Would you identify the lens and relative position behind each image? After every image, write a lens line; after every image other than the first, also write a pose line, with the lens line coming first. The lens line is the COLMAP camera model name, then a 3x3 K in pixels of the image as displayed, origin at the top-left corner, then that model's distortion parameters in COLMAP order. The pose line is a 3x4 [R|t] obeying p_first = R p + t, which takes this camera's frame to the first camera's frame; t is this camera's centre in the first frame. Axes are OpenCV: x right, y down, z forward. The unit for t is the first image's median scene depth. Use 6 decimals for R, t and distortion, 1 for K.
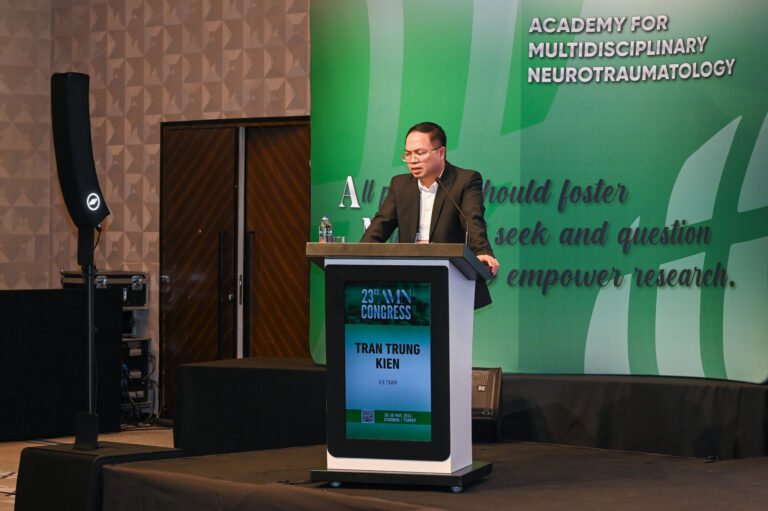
lens RADIAL K [[1889.4, 0, 408.7], [0, 1889.4, 267.8], [0, 0, 1]] dist [-0.146593, 0.000000]
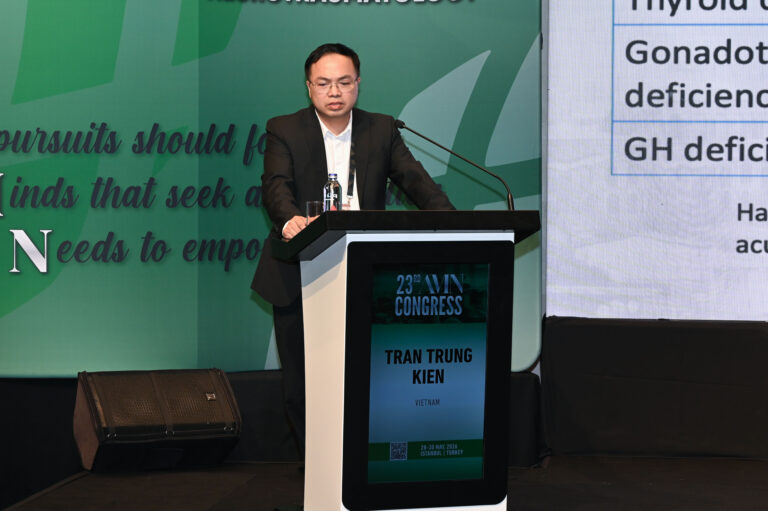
lens RADIAL K [[1969.2, 0, 375.1], [0, 1969.2, 271.9], [0, 0, 1]] dist [-0.033699, 0.000000]
pose [[0.825192, -0.027403, 0.564188, -0.342022], [0.012608, 0.999467, 0.030105, -0.009391], [-0.564712, -0.017729, 0.825098, 0.294069]]
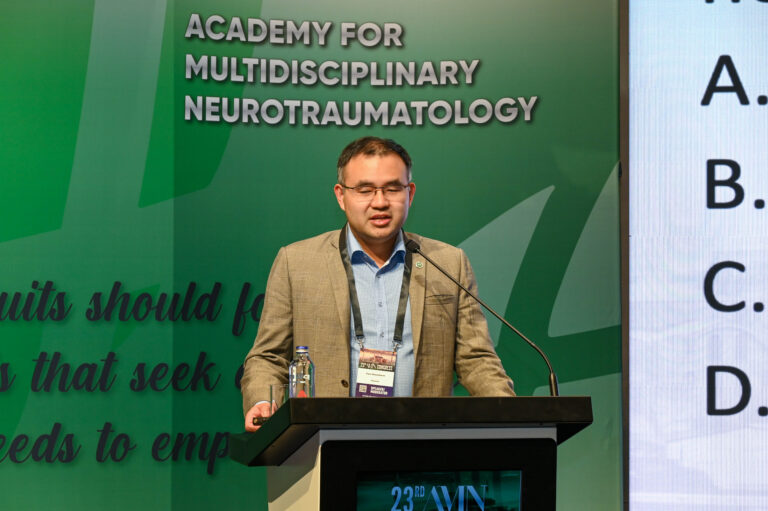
lens RADIAL K [[2290.6, 0, 398.7], [0, 2290.6, 278.5], [0, 0, 1]] dist [-0.033522, 0.000000]
pose [[0.845098, 0.013897, 0.534430, -0.270245], [0.014773, 0.998673, -0.049329, -0.011148], [-0.534407, 0.049583, 0.843772, 0.354530]]
